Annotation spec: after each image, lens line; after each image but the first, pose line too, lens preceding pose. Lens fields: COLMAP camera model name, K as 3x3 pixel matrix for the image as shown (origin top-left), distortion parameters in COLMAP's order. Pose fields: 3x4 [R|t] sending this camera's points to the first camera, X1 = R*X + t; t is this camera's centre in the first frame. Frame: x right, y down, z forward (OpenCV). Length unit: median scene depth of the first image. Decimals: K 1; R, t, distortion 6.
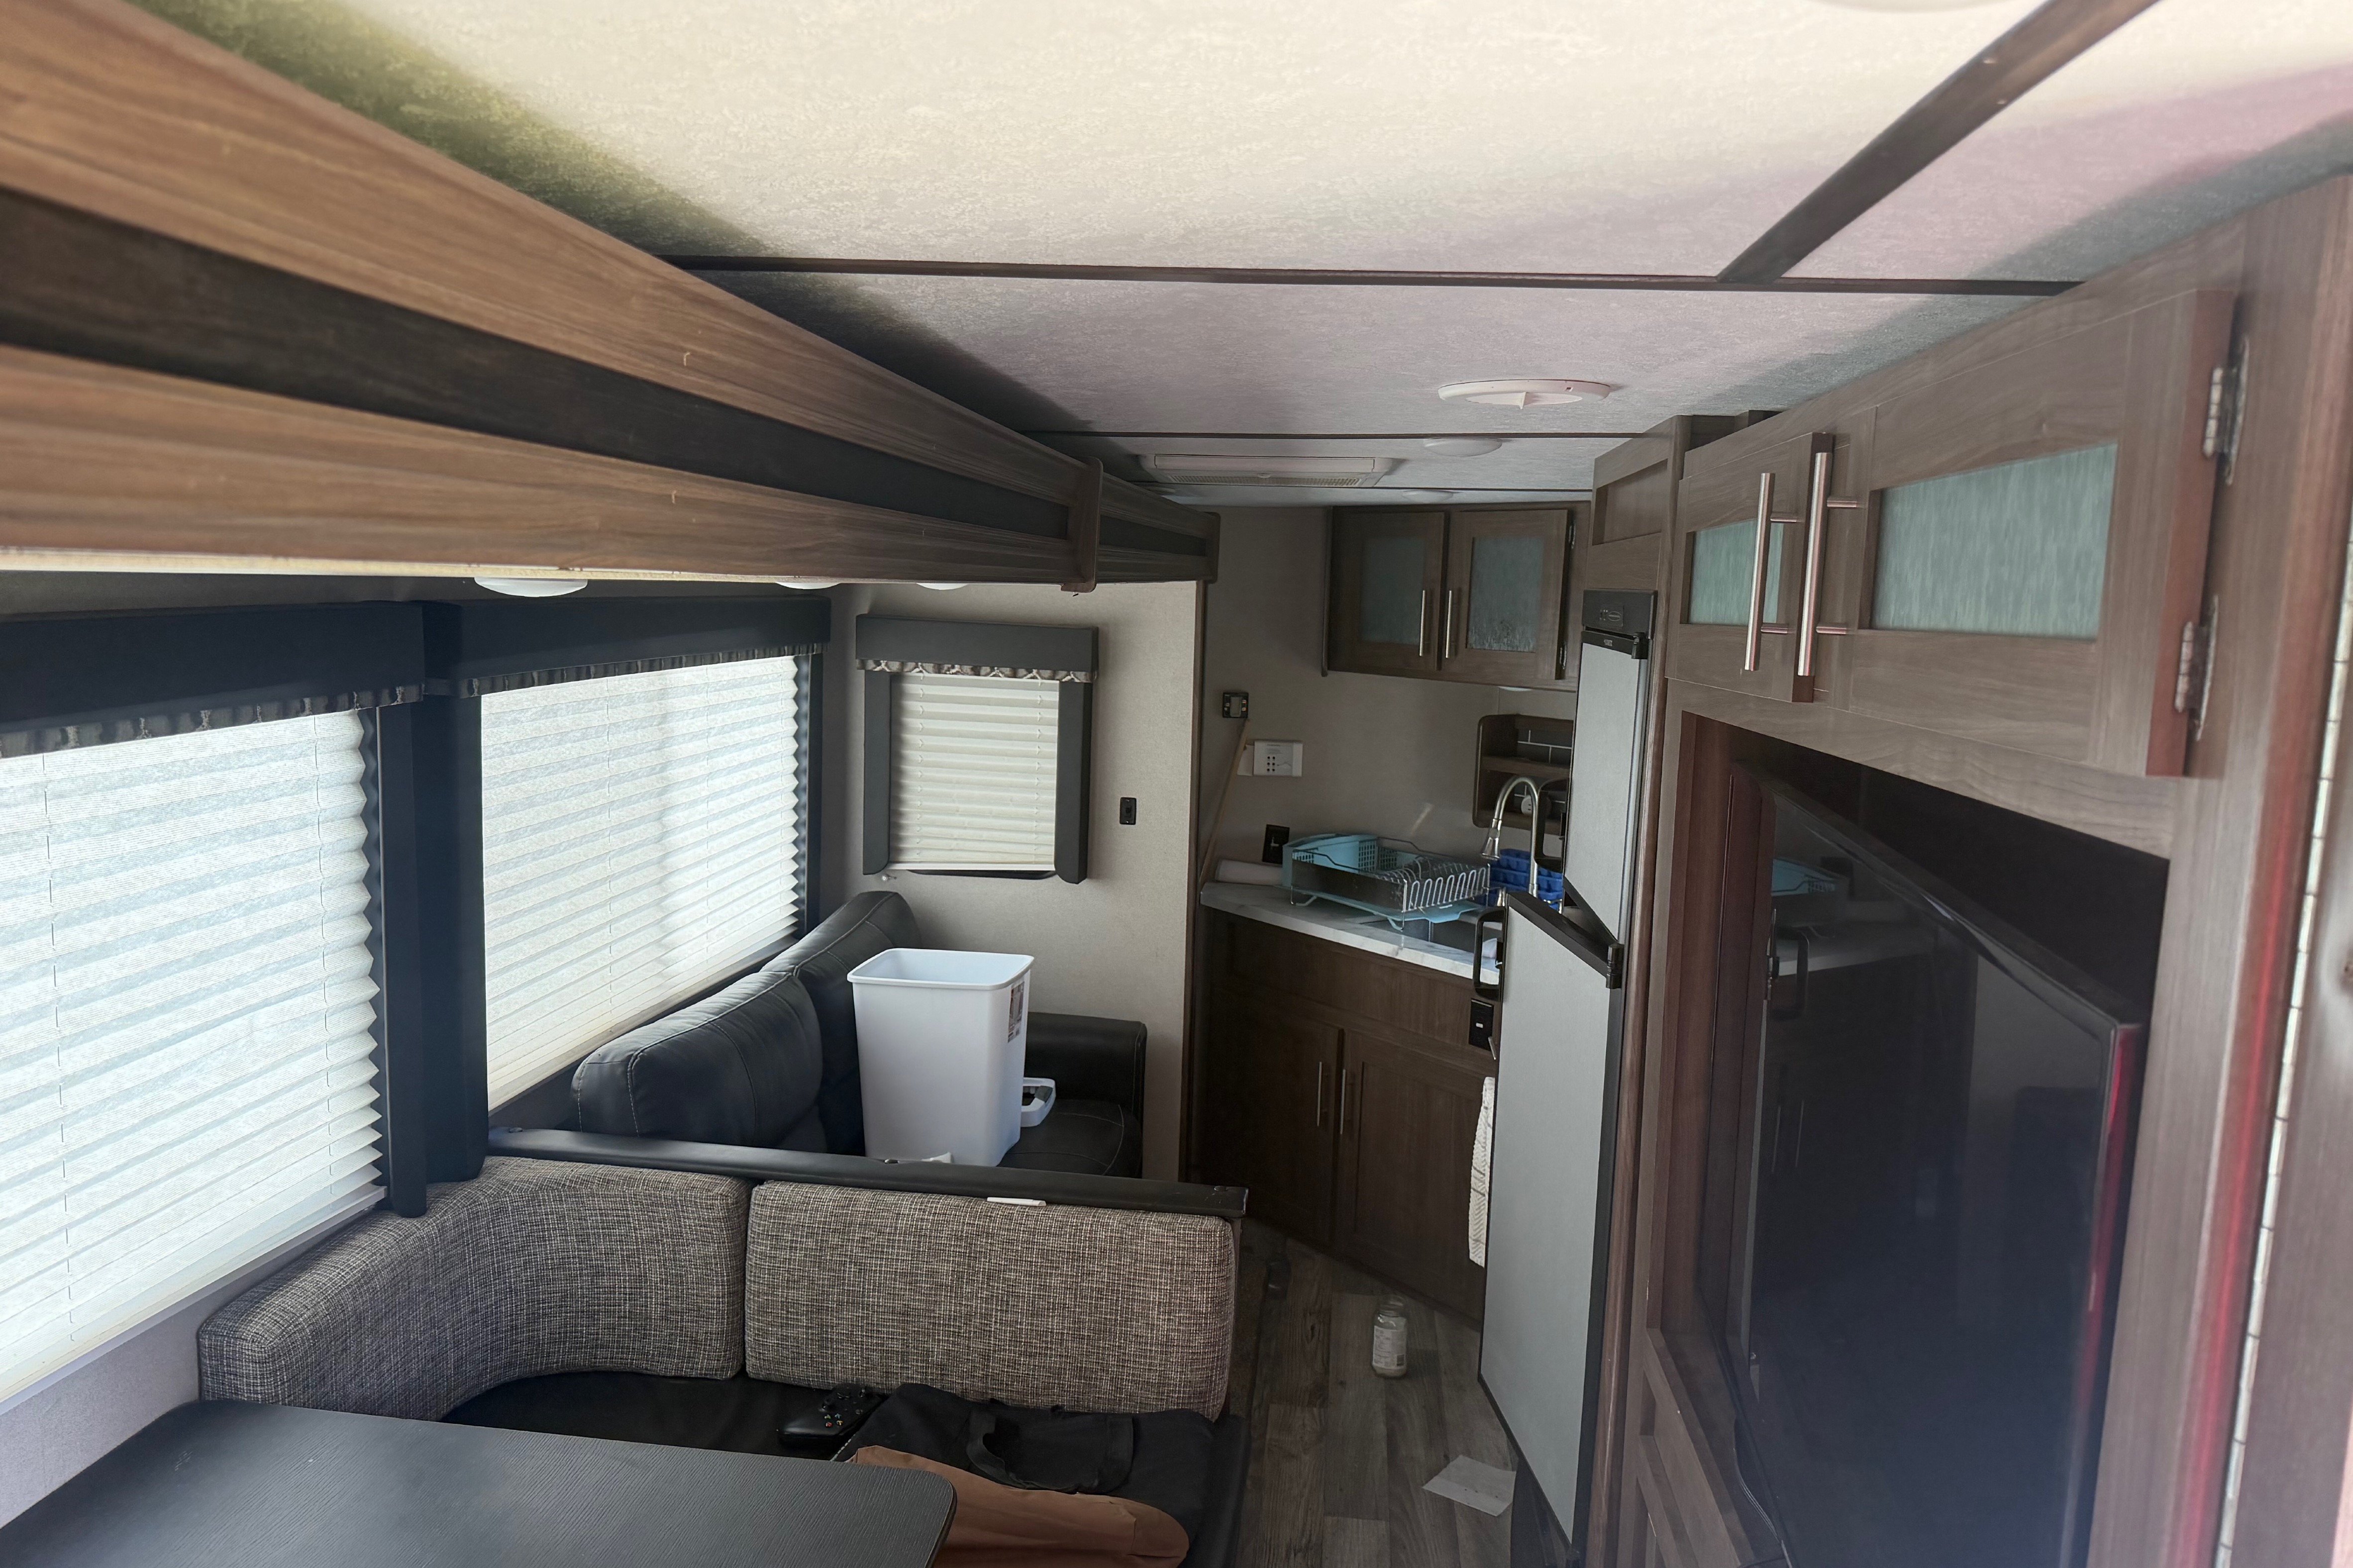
lens RADIAL K [[1654.4, 0, 1176.6], [0, 1654.4, 788.0], [0, 0, 1]] dist [-0.004160, -0.003145]
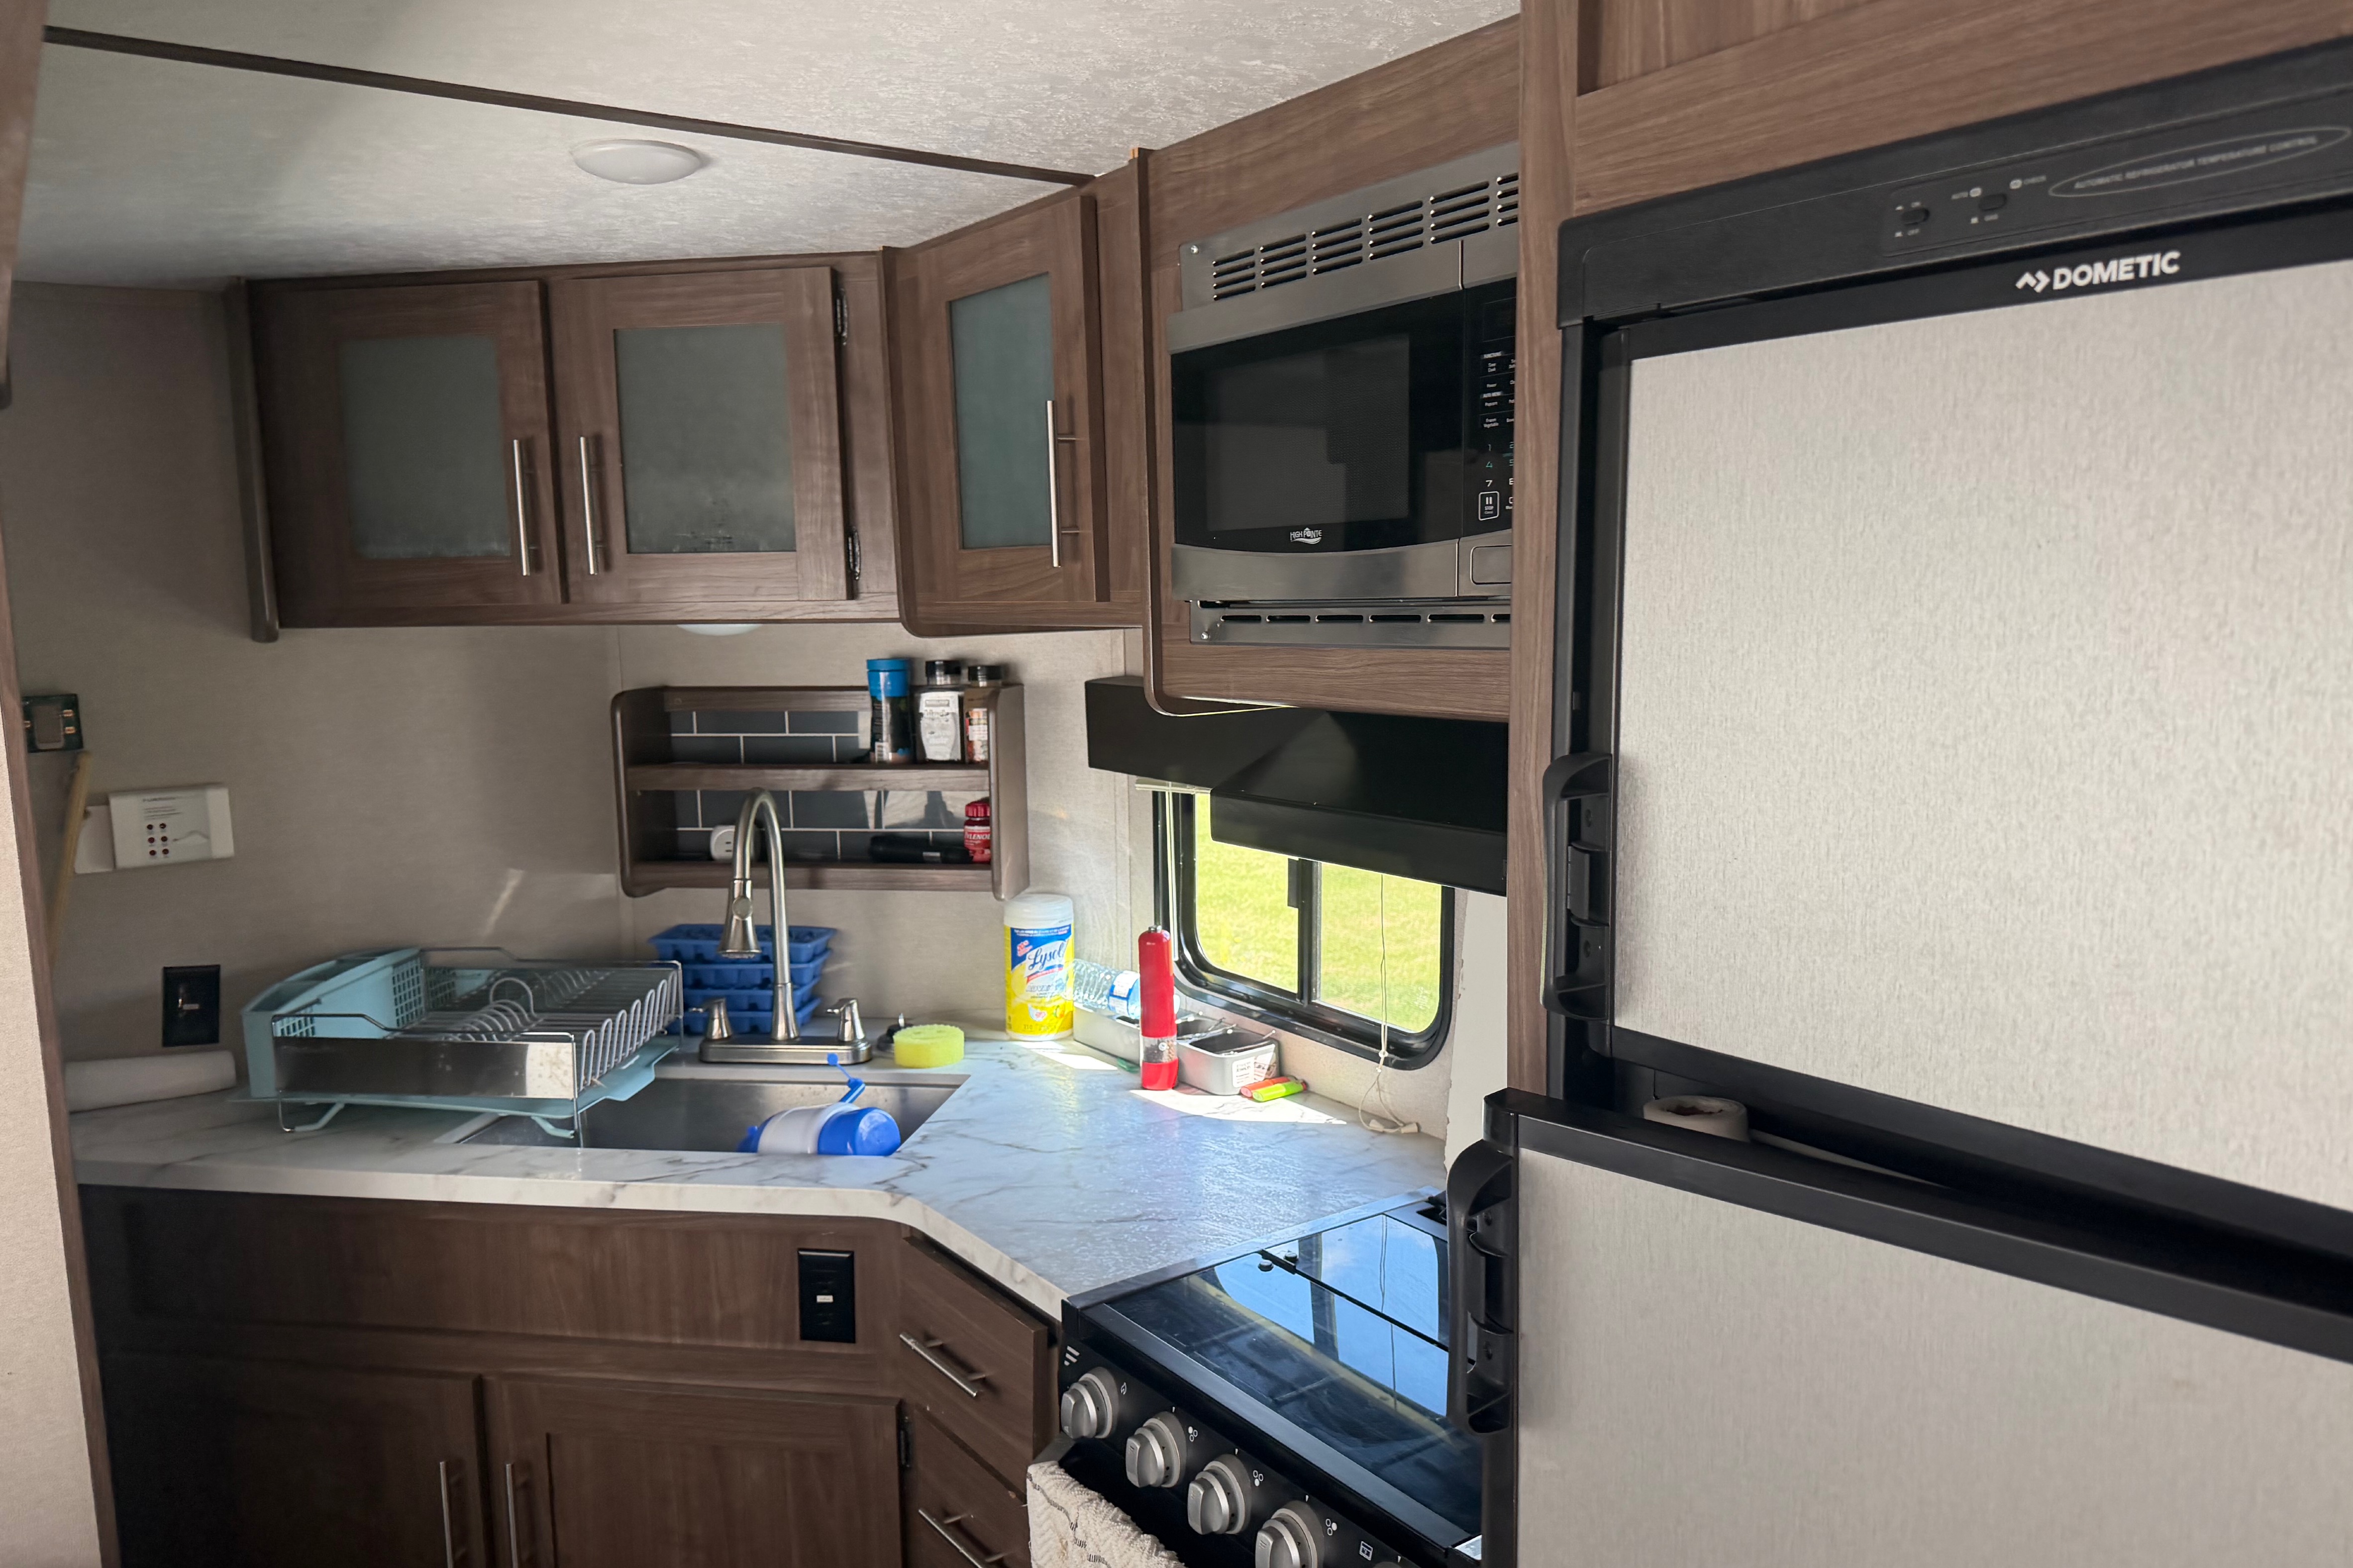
lens RADIAL K [[1654.4, 0, 1178.0], [0, 1654.4, 790.8], [0, 0, 1]] dist [-0.004160, -0.003145]
pose [[0.731995, -0.128723, 0.669040, -0.044085], [0.124795, 0.990708, 0.054074, -0.018155], [-0.669784, 0.043911, 0.741257, 0.476943]]
